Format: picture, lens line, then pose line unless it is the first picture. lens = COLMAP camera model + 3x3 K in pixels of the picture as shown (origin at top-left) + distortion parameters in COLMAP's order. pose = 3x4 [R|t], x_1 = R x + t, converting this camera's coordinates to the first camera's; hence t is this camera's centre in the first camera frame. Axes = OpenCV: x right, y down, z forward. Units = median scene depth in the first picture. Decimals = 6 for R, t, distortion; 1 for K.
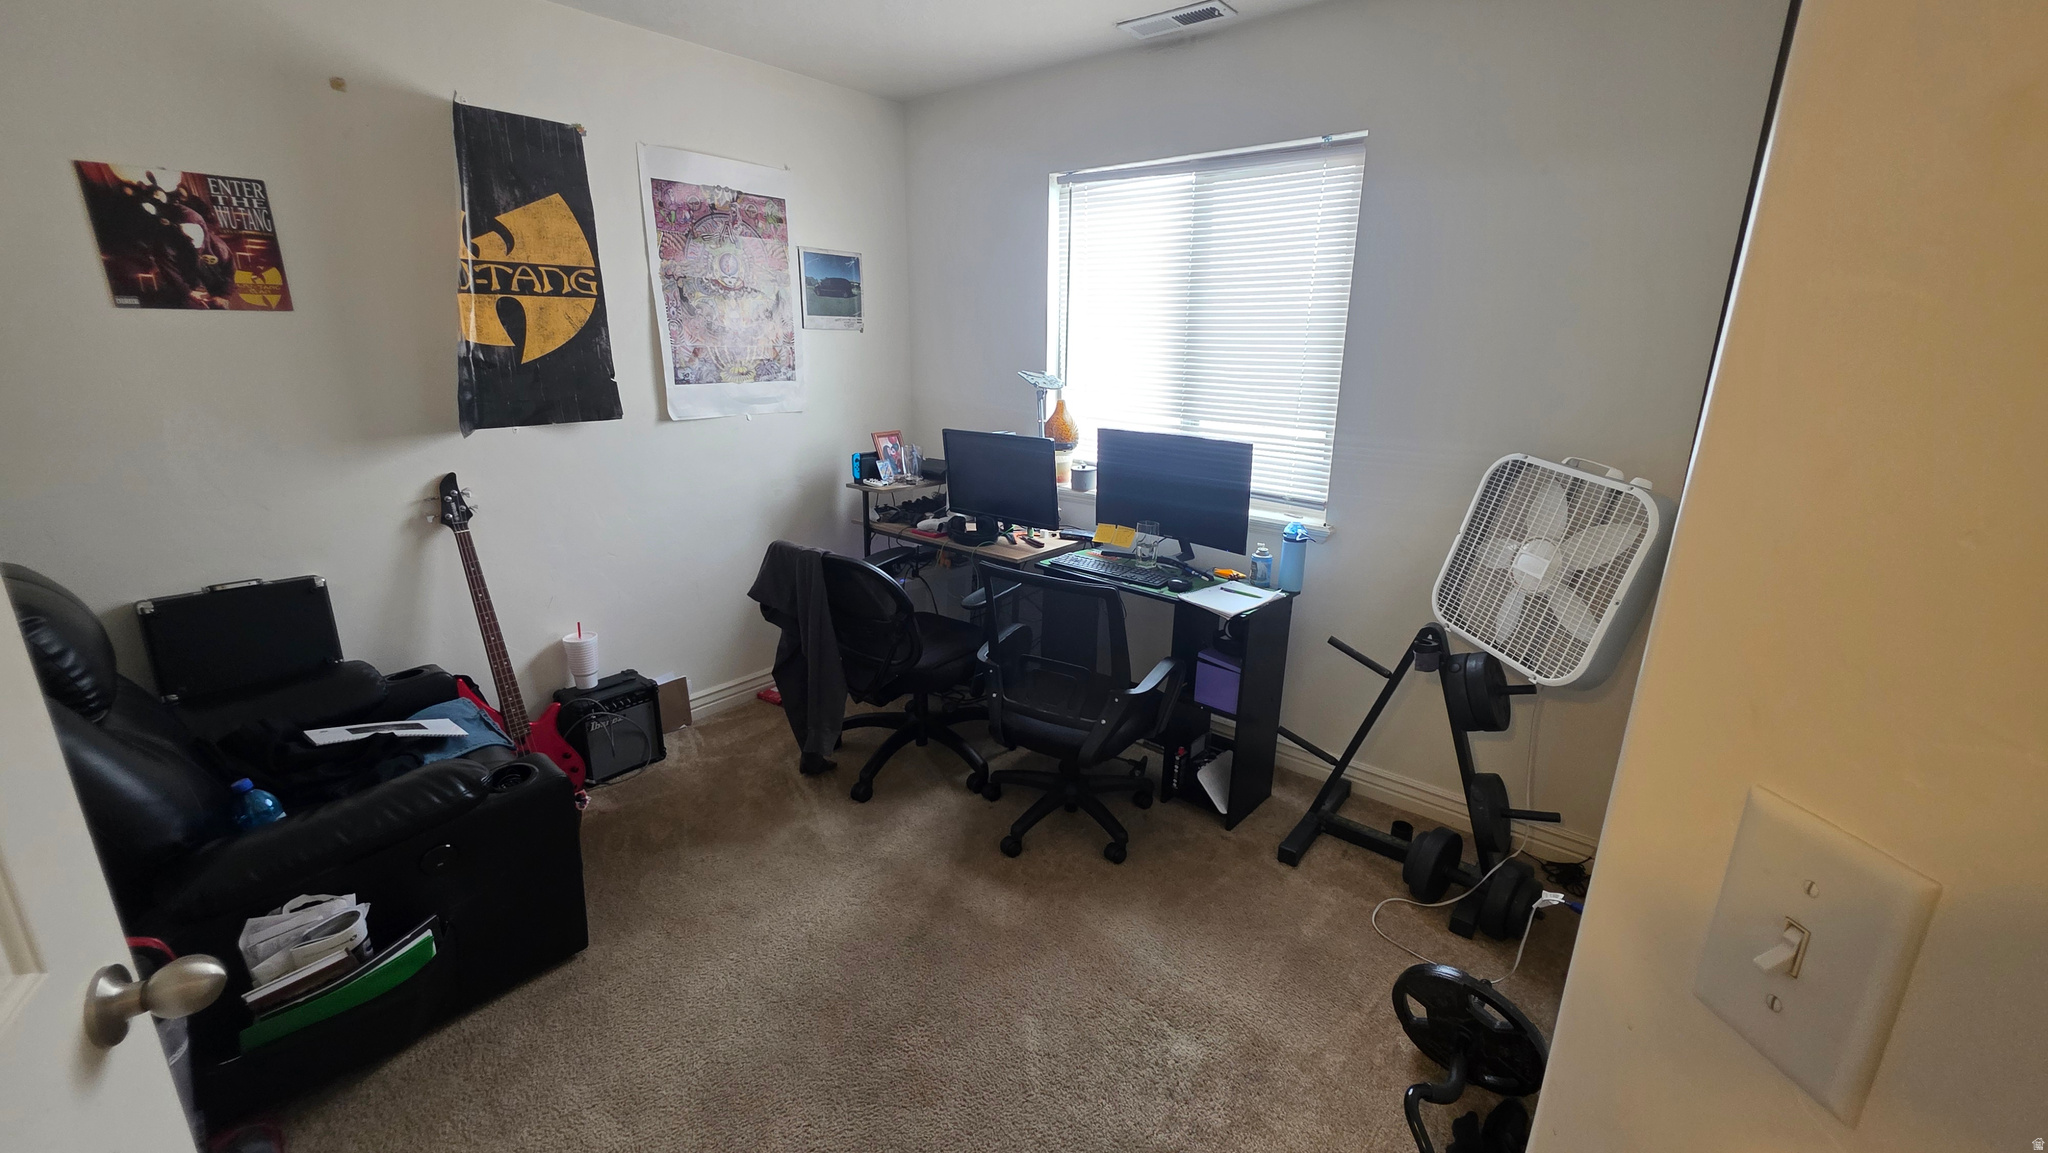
lens RADIAL K [[801.5, 0, 1024.0], [0, 801.5, 576.5], [0, 0, 1]] dist [0.000214, -0.000179]
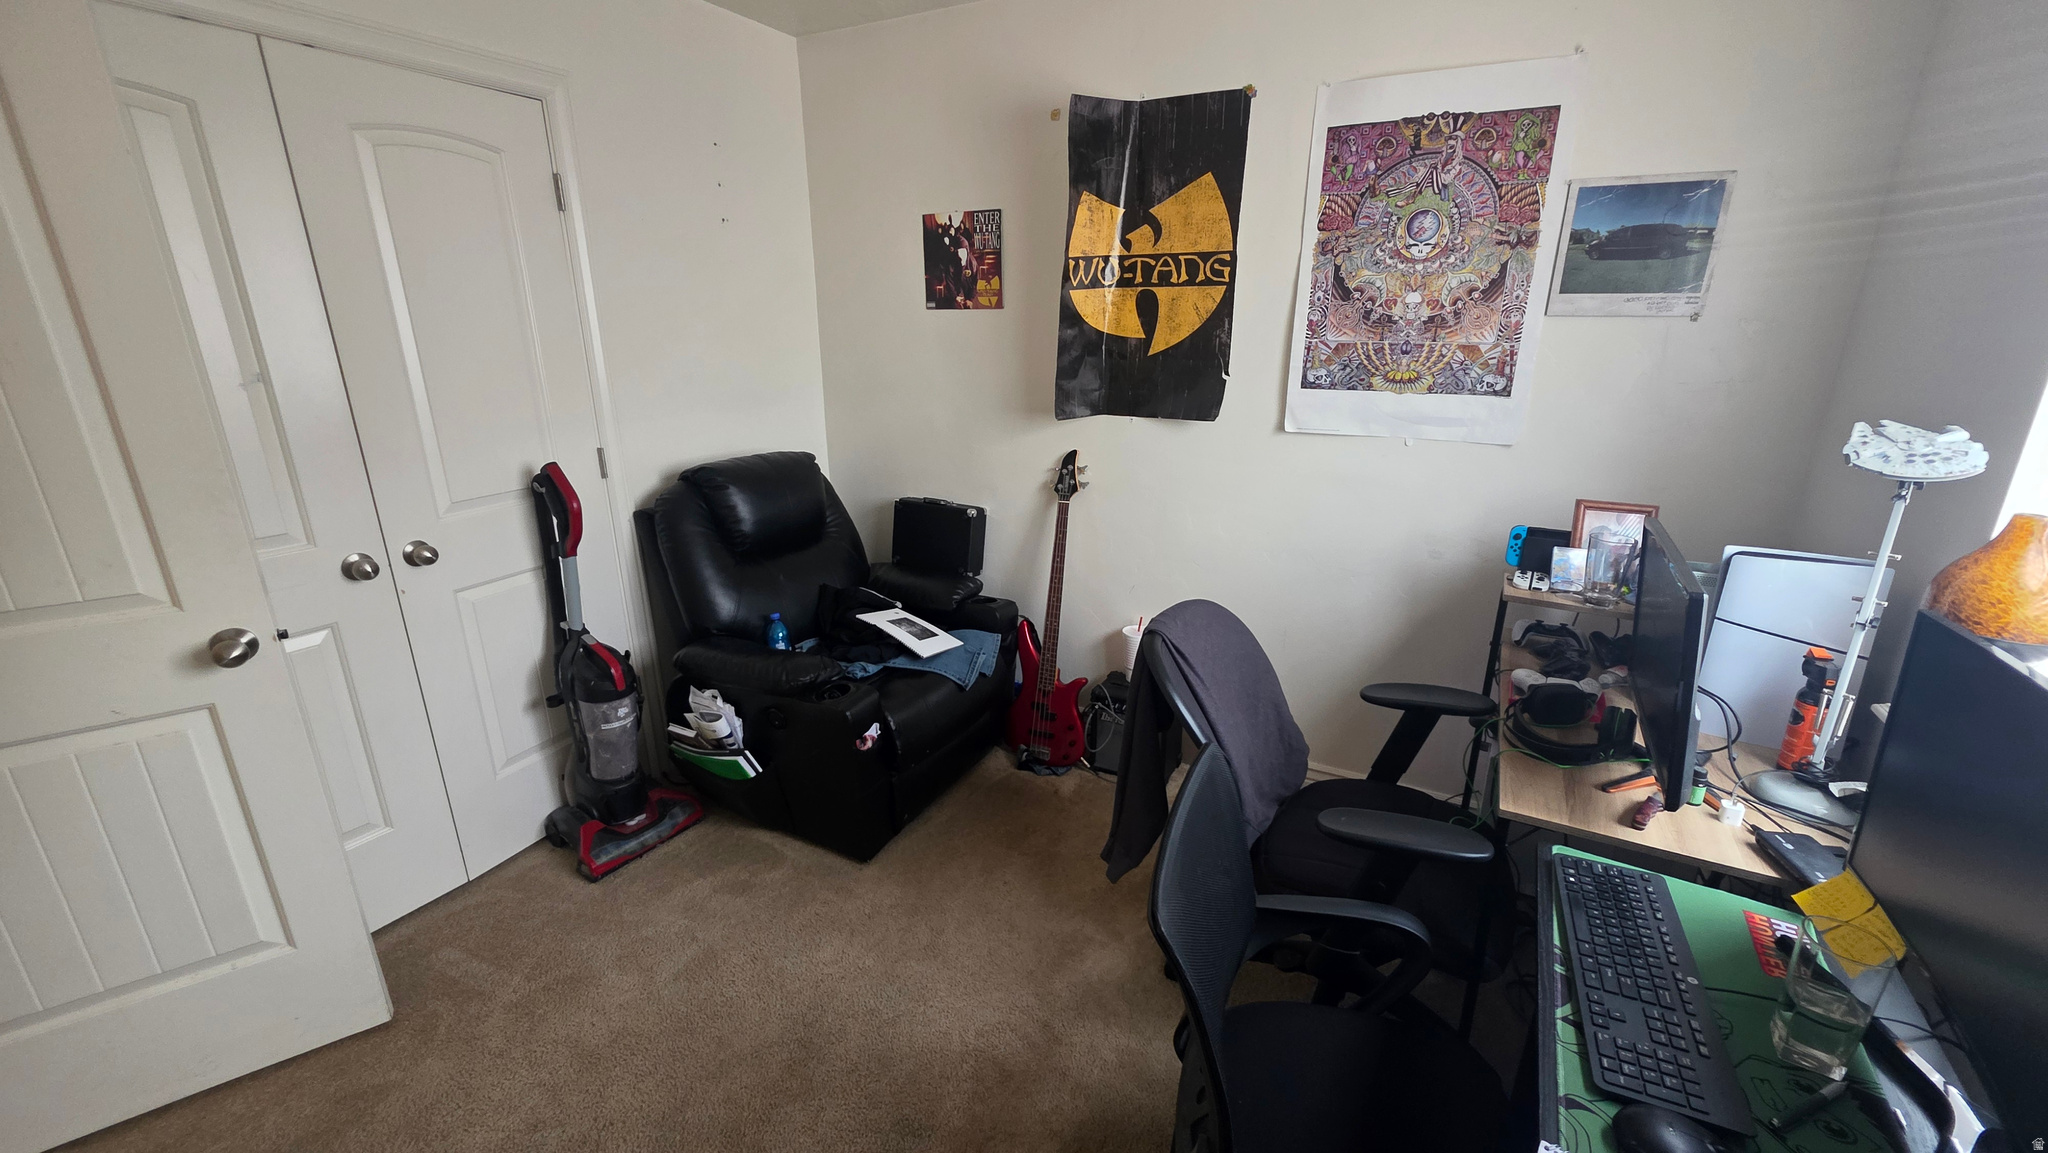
lens RADIAL K [[801.5, 0, 1024.0], [0, 801.5, 576.5], [0, 0, 1]] dist [0.000214, -0.000179]
pose [[0.215440, 0.288797, -0.932836, 0.370006], [-0.279967, 0.933433, 0.224323, -0.195527], [0.935524, 0.212835, 0.281952, 0.651995]]
